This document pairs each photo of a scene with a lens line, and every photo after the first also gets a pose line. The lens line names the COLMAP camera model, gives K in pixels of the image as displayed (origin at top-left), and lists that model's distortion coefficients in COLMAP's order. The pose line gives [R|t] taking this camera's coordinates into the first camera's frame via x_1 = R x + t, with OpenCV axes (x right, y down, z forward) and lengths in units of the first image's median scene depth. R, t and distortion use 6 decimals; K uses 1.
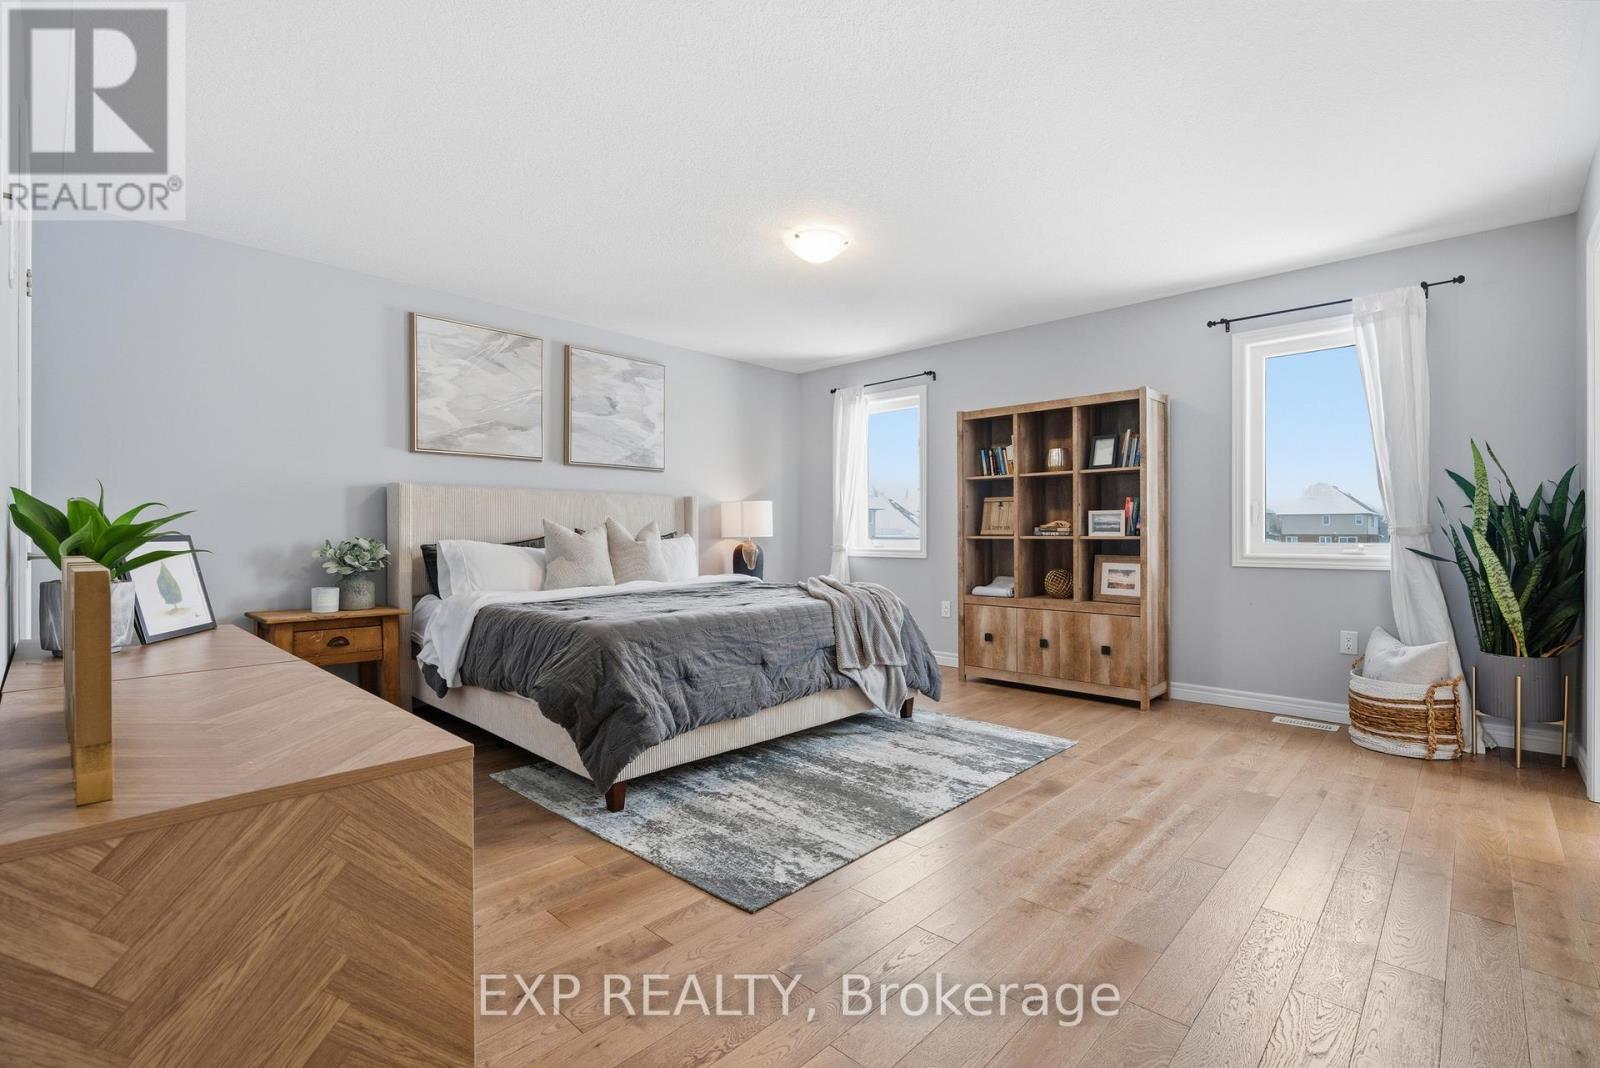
lens RADIAL K [[732.1, 0, 797.8], [0, 732.1, 532.7], [0, 0, 1]] dist [-0.008949, 0.004071]
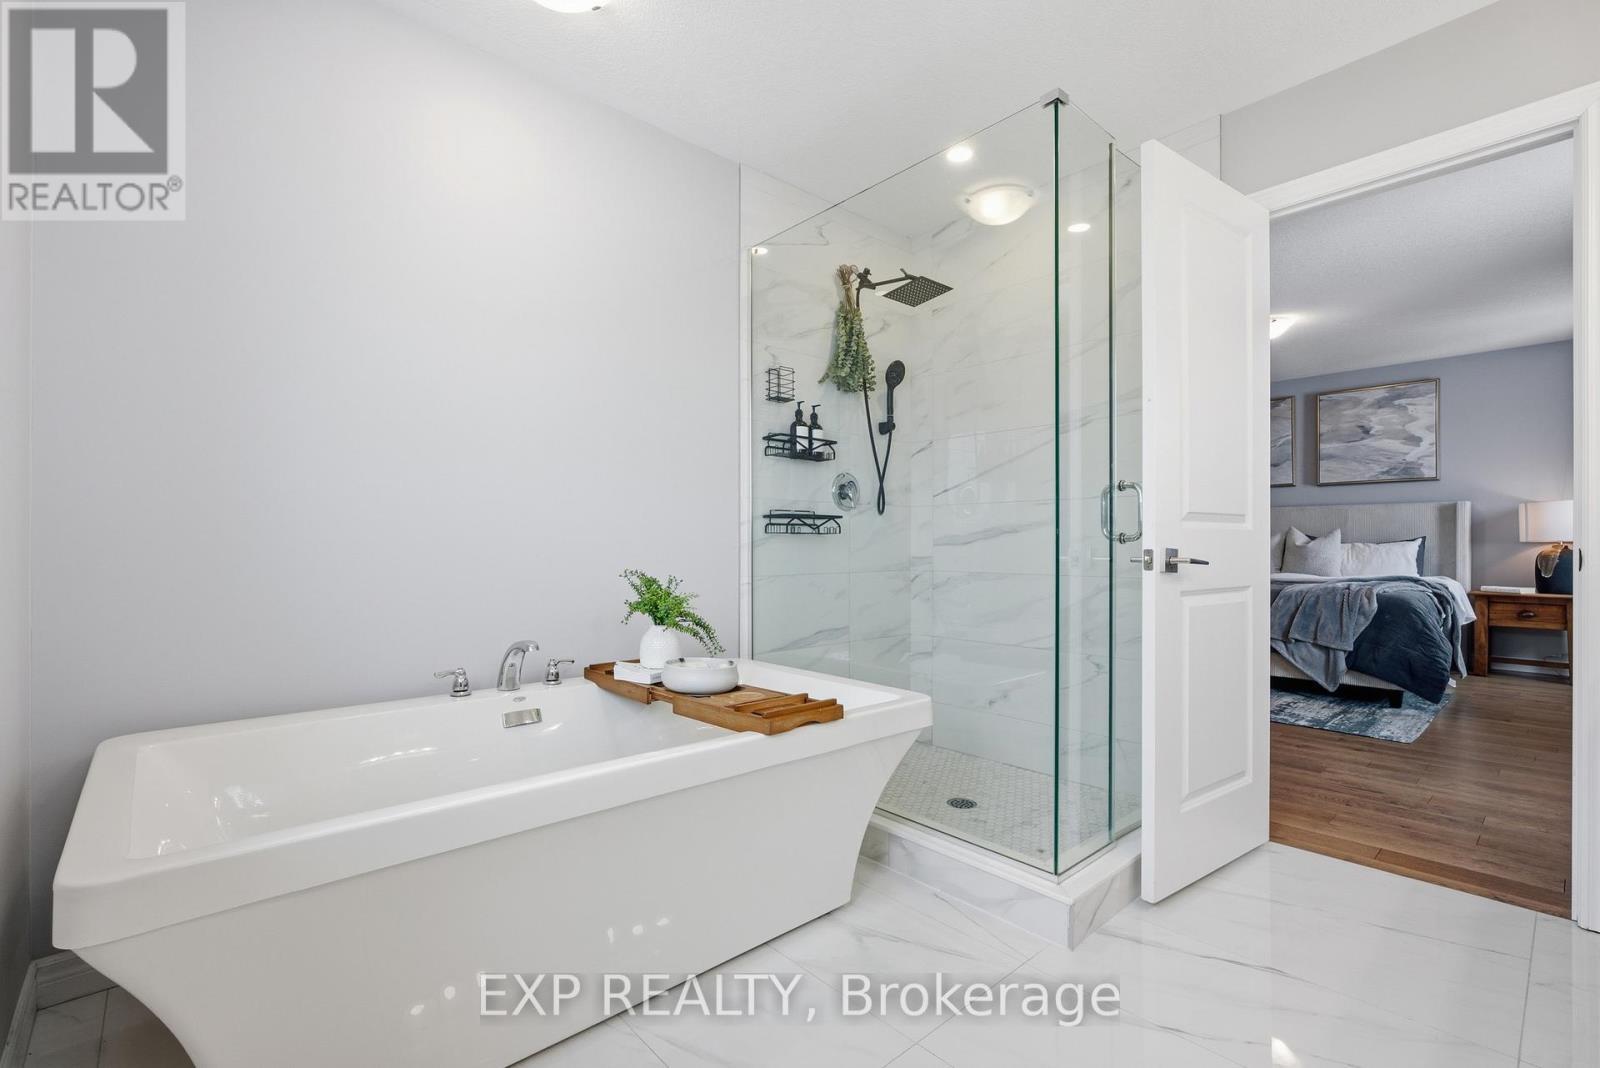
lens RADIAL K [[732.1, 0, 798.6], [0, 732.1, 541.8], [0, 0, 1]] dist [-0.008949, 0.004071]
pose [[-0.076884, -0.003834, -0.997033, 1.003966], [0.000052, 0.999993, -0.003849, 0.011158], [0.997040, -0.000348, -0.076884, 0.168441]]
